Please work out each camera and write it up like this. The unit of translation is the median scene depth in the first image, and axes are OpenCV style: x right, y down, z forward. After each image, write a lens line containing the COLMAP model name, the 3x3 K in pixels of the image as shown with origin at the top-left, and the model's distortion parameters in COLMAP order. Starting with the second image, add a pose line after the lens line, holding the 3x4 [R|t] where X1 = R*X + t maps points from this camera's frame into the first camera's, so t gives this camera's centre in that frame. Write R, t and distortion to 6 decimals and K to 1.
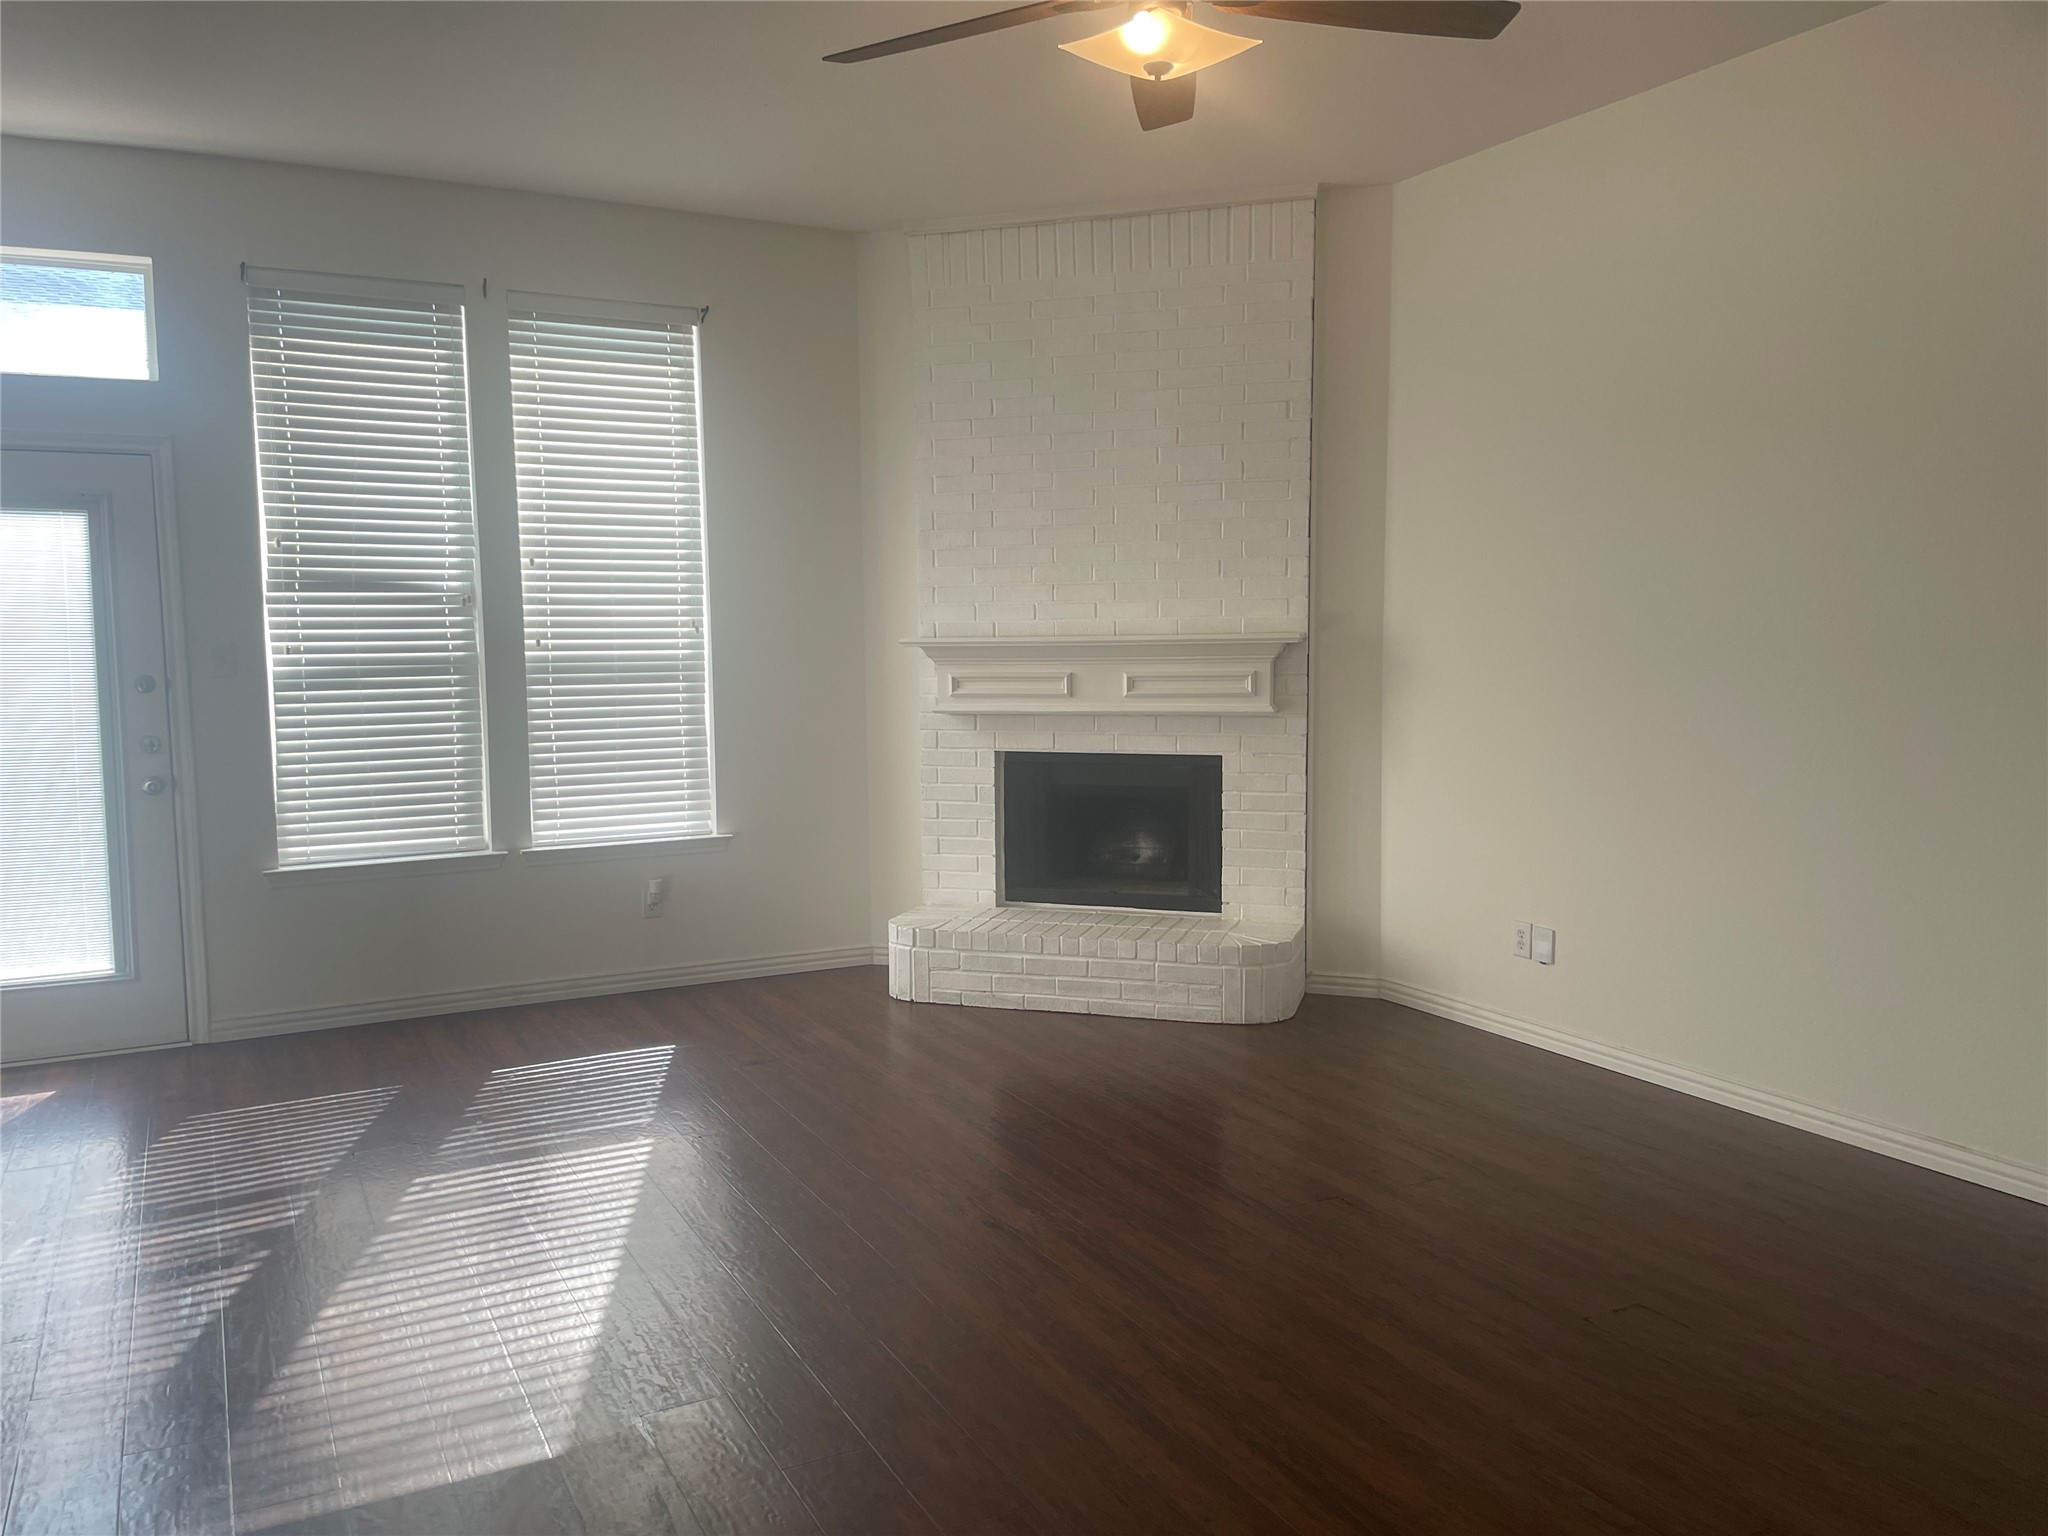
lens RADIAL K [[1530.1, 0, 1016.8], [0, 1530.1, 789.4], [0, 0, 1]] dist [0.076944, -0.095644]
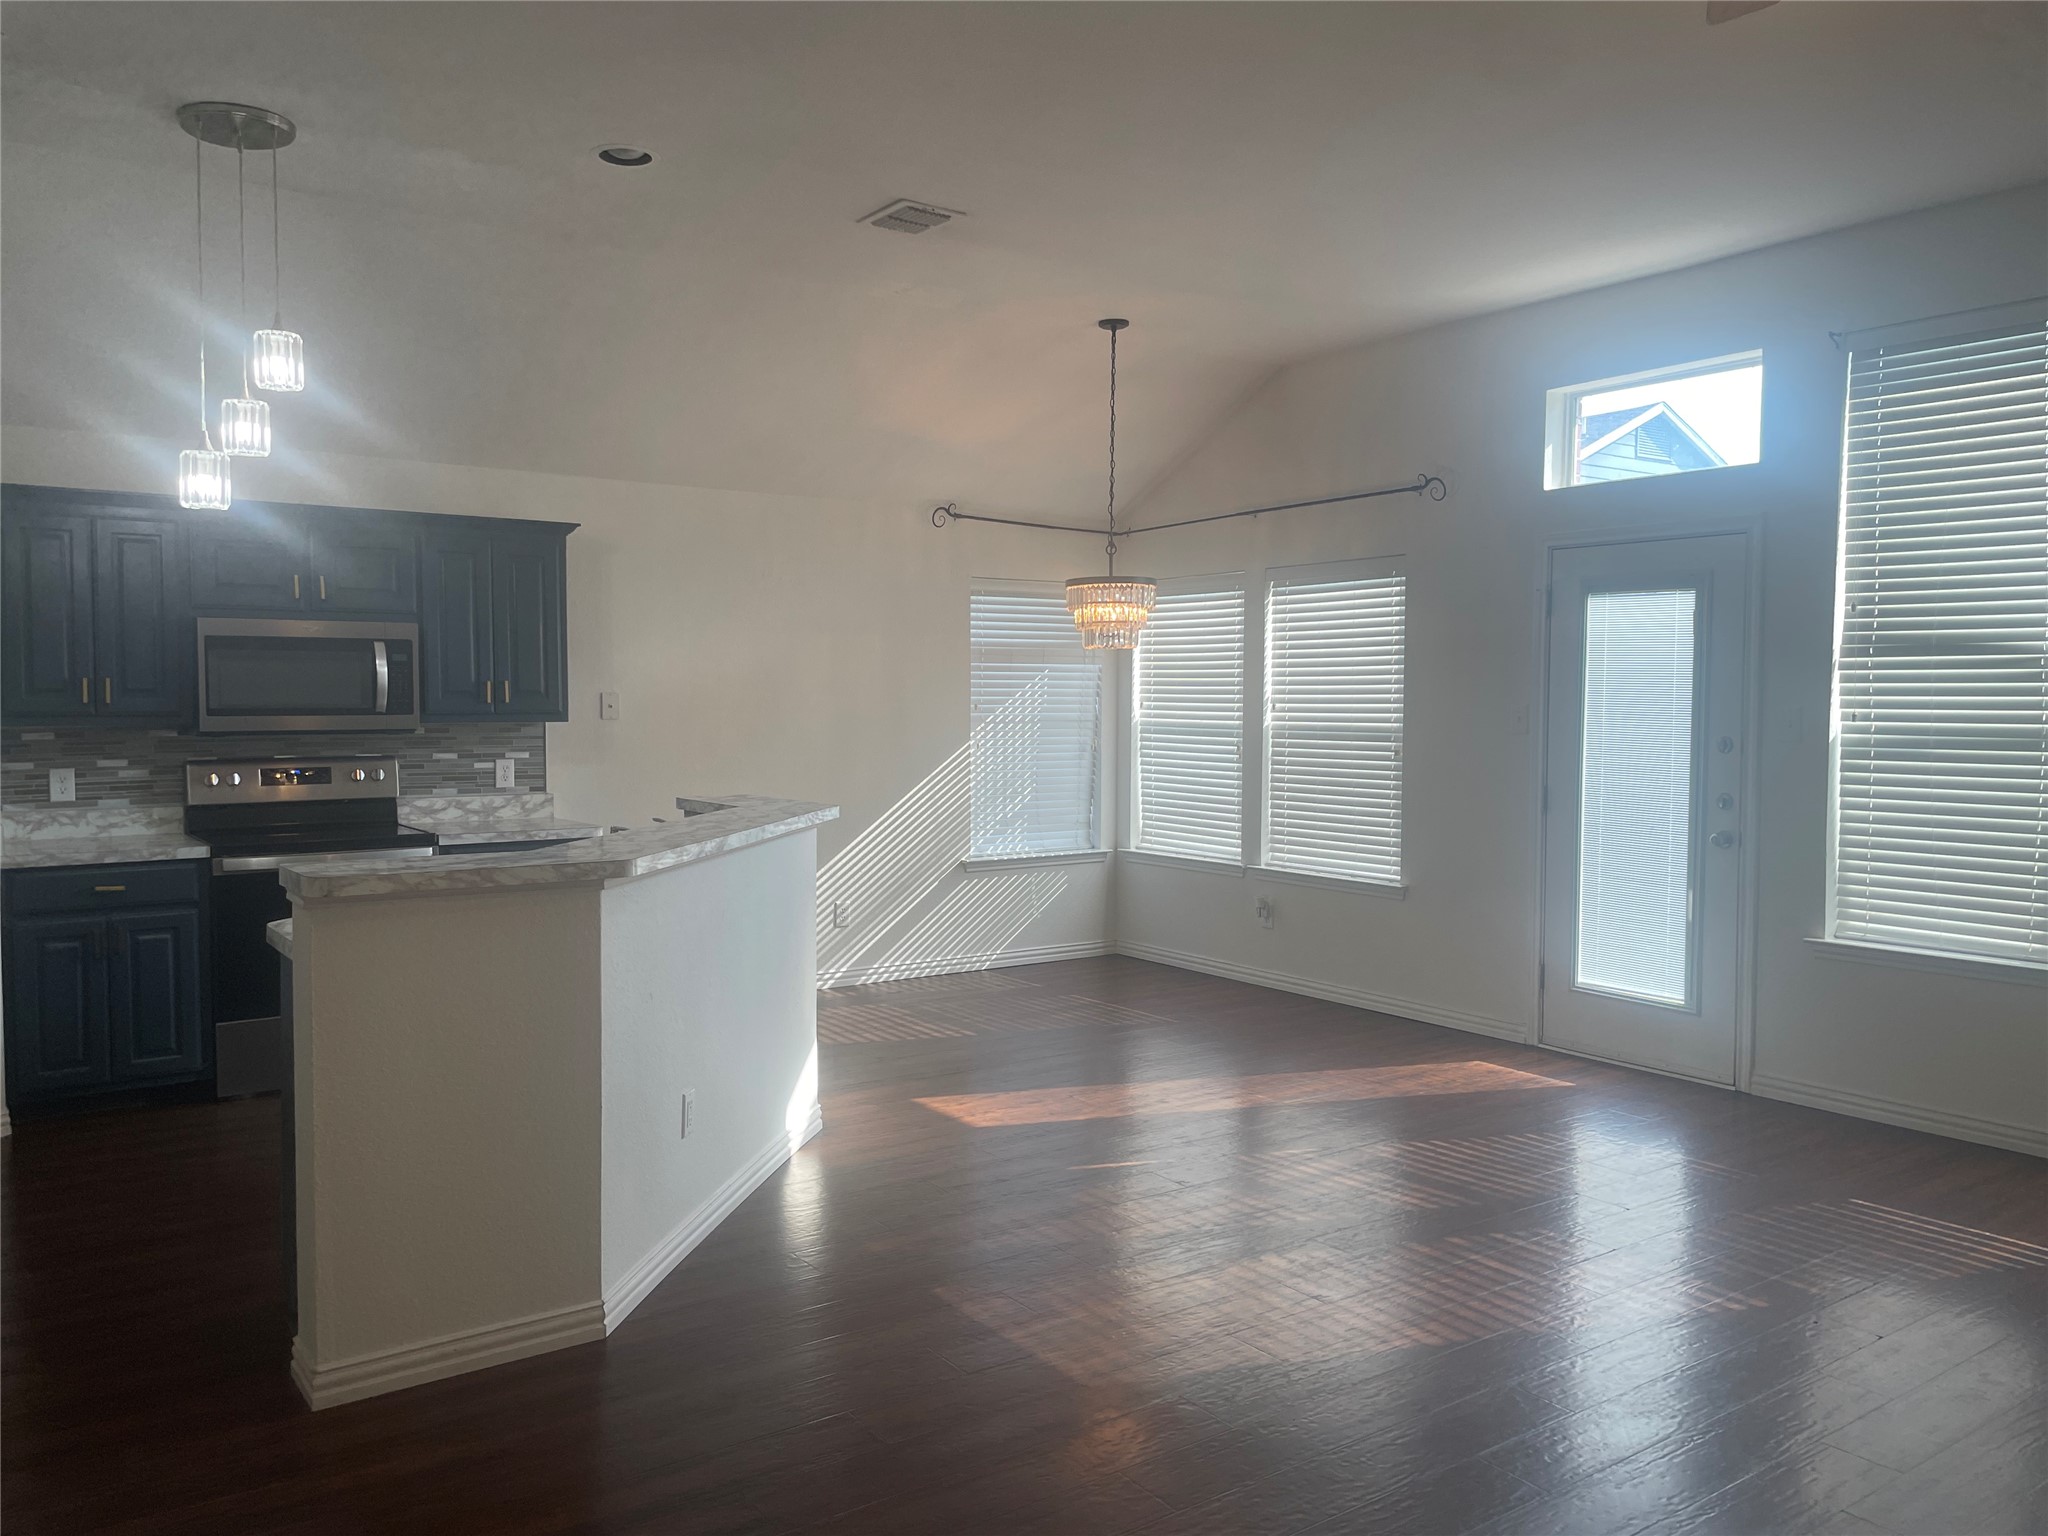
lens RADIAL K [[1530.1, 0, 998.6], [0, 1530.1, 763.2], [0, 0, 1]] dist [0.076944, -0.095644]
pose [[0.121381, 0.054135, -0.991129, 0.401608], [-0.108425, 0.993260, 0.040973, -0.040425], [0.986667, 0.102489, 0.126432, 0.331313]]
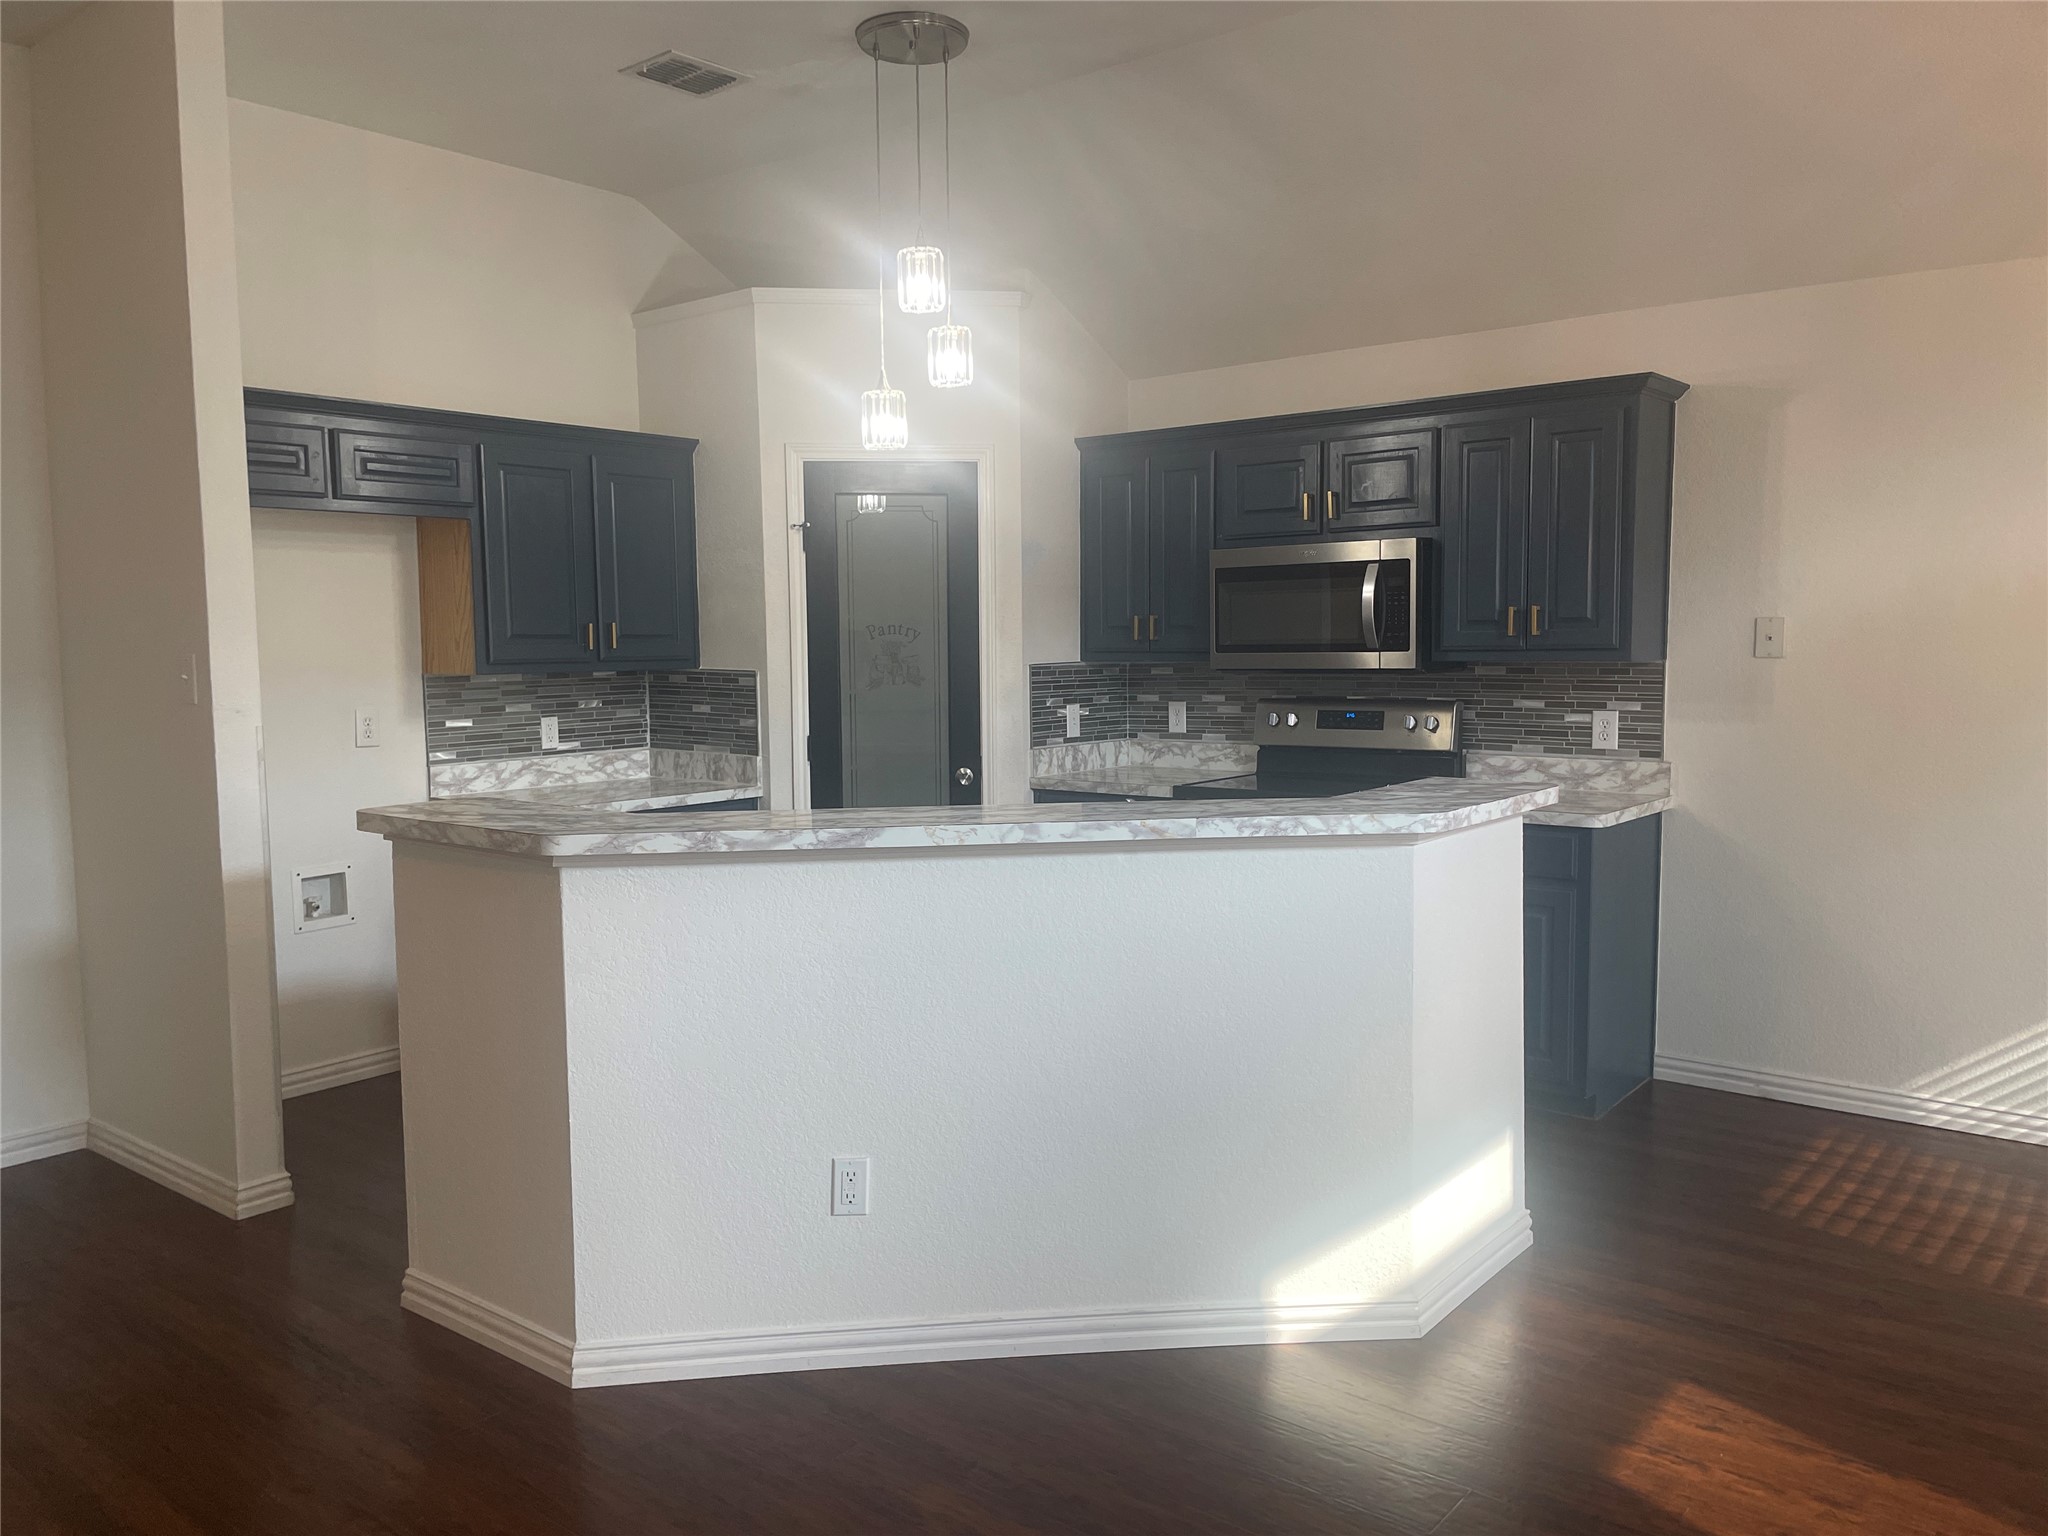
lens RADIAL K [[1530.1, 0, 1010.2], [0, 1530.1, 781.4], [0, 0, 1]] dist [0.076944, -0.095644]
pose [[-0.922271, 0.057720, -0.382209, -0.142624], [-0.020068, 0.980305, 0.196469, -0.078598], [0.386022, 0.188868, -0.902949, 0.757712]]
